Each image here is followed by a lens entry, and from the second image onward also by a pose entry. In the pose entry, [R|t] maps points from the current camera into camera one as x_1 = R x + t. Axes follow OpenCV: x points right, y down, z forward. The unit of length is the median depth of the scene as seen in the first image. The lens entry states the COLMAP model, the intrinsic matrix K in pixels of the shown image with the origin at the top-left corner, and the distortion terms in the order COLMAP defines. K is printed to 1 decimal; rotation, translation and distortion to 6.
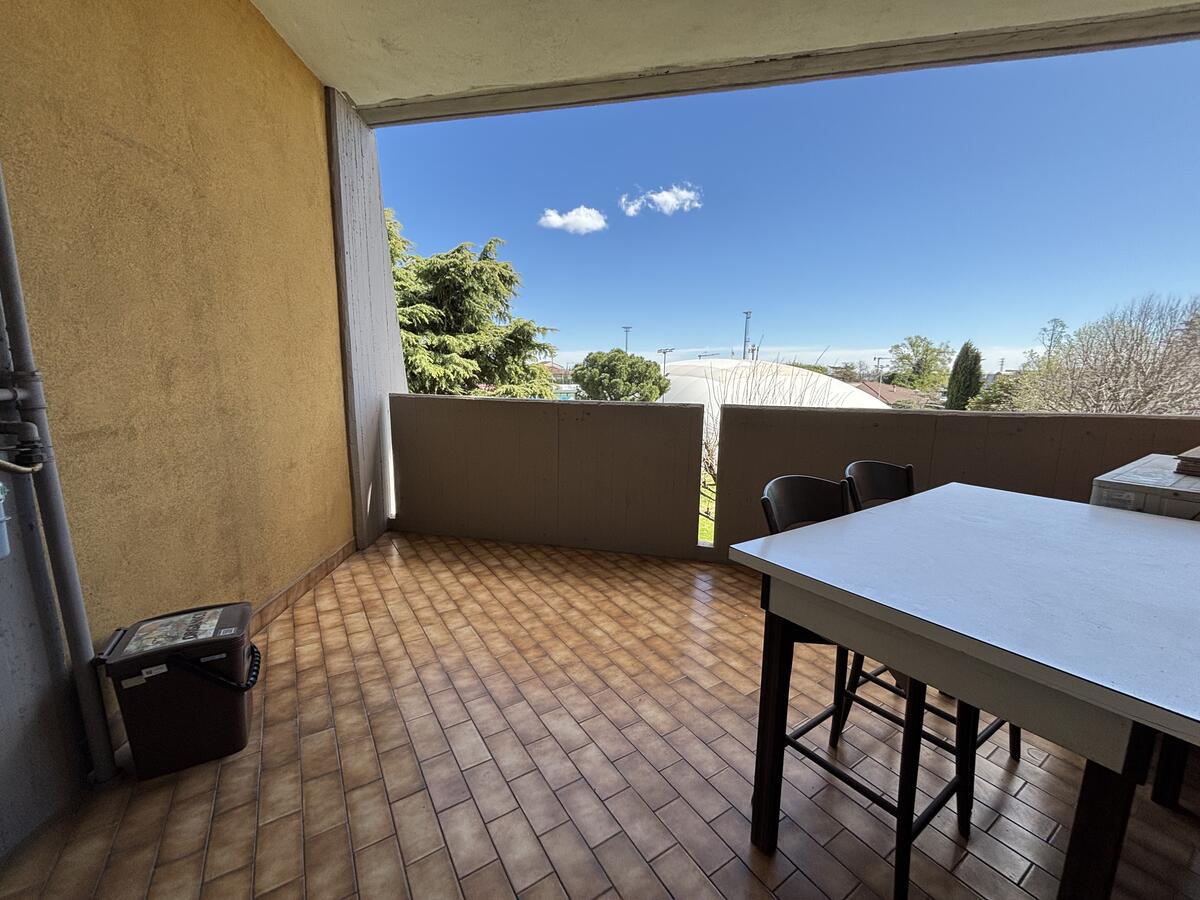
lens RADIAL K [[484.1, 0, 600.1], [0, 484.1, 449.1], [0, 0, 1]] dist [-0.007589, 0.004721]
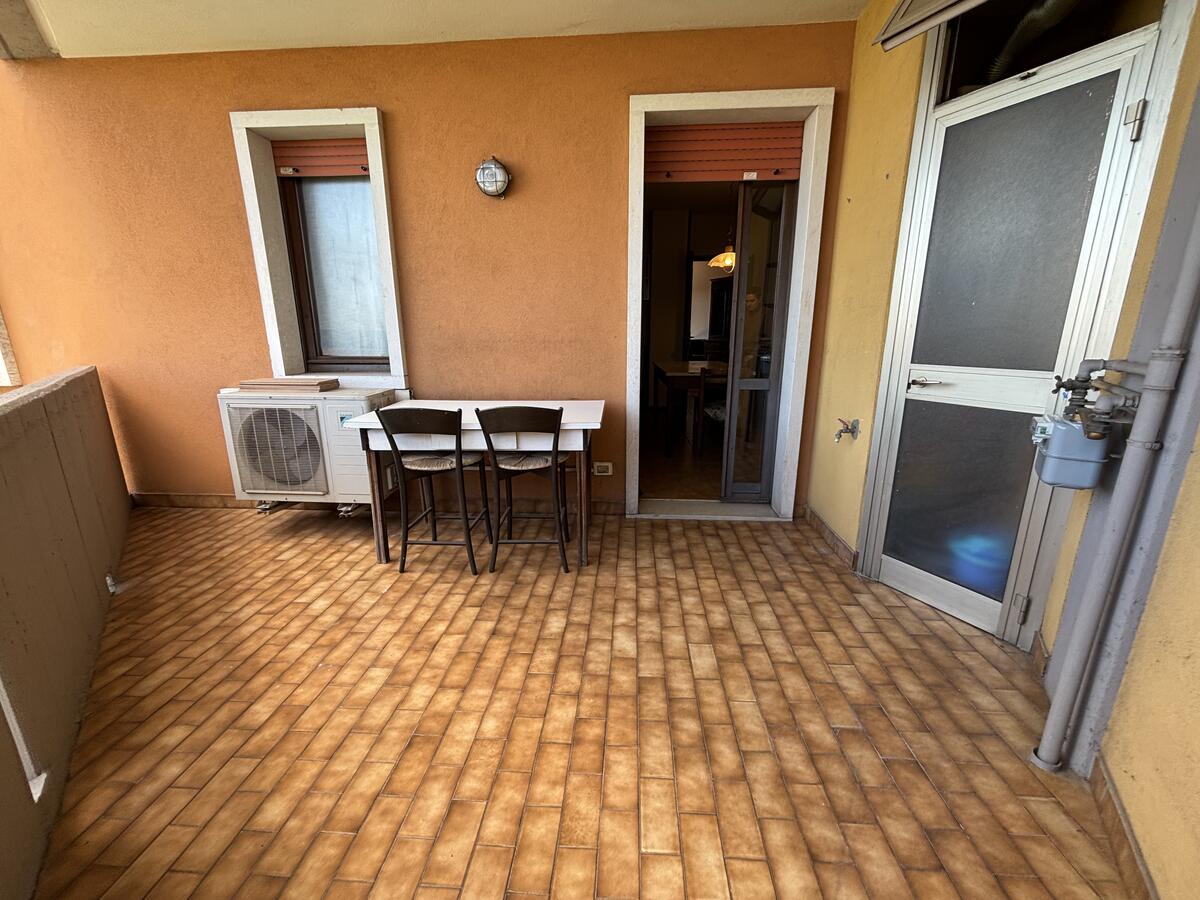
lens RADIAL K [[484.1, 0, 602.6], [0, 484.1, 450.6], [0, 0, 1]] dist [-0.007589, 0.004721]
pose [[-0.802418, -0.154287, 0.576473, -0.474519], [0.092578, 0.922122, 0.375660, -0.227276], [-0.589538, 0.354805, -0.725643, 1.275728]]
